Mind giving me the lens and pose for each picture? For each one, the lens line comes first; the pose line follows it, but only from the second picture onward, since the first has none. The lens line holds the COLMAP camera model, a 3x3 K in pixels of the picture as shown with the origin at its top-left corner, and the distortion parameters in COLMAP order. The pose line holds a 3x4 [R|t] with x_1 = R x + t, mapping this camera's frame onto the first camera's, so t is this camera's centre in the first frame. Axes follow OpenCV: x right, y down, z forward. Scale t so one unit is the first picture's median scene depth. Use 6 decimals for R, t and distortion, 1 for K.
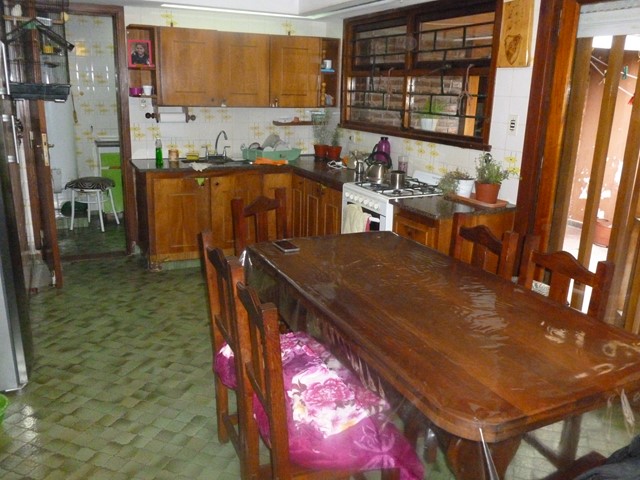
lens RADIAL K [[545.0, 0, 319.9], [0, 545.0, 239.0], [0, 0, 1]] dist [-0.005644, -0.000377]
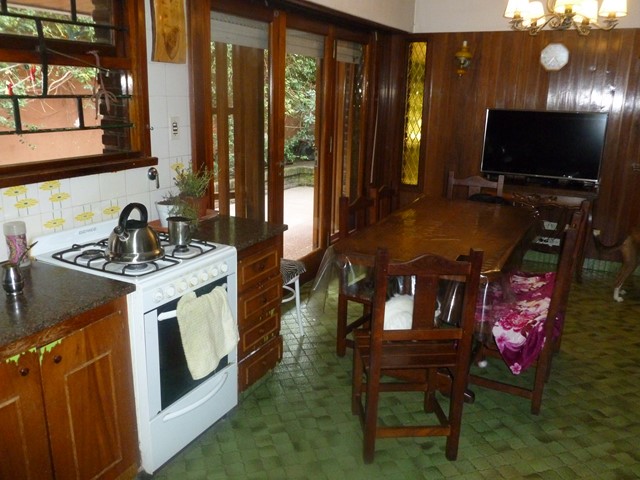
lens RADIAL K [[545.0, 0, 319.8], [0, 545.0, 241.2], [0, 0, 1]] dist [-0.005644, -0.000377]
pose [[-0.612597, -0.248542, 0.750301, -0.506801], [0.174610, 0.883264, 0.435150, -0.395320], [-0.770867, 0.397582, -0.497687, 1.346334]]
